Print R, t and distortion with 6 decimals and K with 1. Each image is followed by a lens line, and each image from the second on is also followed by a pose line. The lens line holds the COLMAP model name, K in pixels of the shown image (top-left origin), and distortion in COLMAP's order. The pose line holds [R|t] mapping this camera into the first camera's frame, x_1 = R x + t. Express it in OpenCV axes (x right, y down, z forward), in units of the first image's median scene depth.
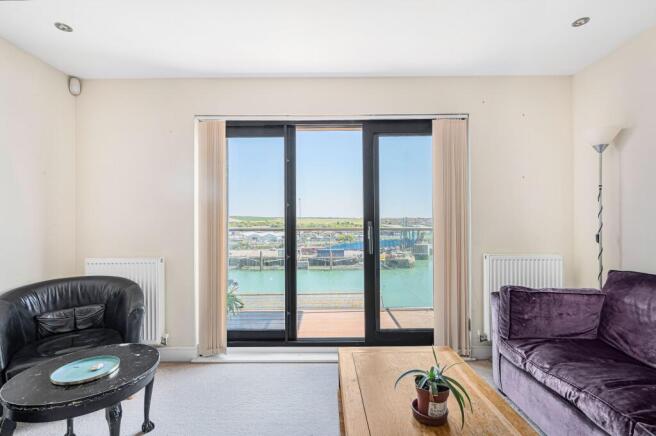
lens RADIAL K [[301.2, 0, 324.5], [0, 301.2, 222.6], [0, 0, 1]] dist [0.003175, 0.000543]
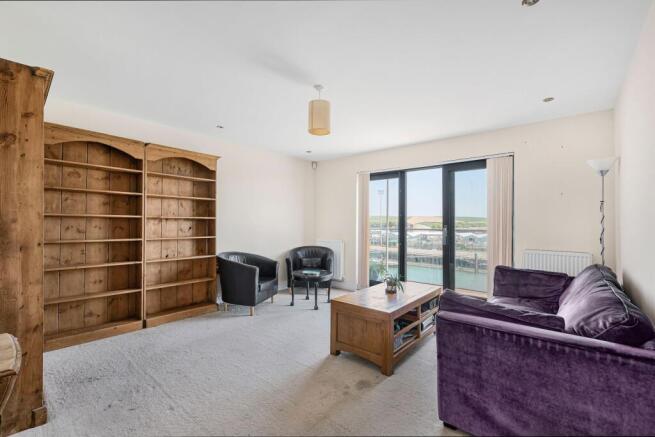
lens RADIAL K [[285.2, 0, 325.9], [0, 285.2, 221.0], [0, 0, 1]] dist [-0.000411, -0.000011]
pose [[0.762659, 0.007820, -0.646753, 0.665995], [-0.012136, 0.999924, -0.002220, -0.014408], [0.646687, 0.009542, 0.762696, -0.616230]]
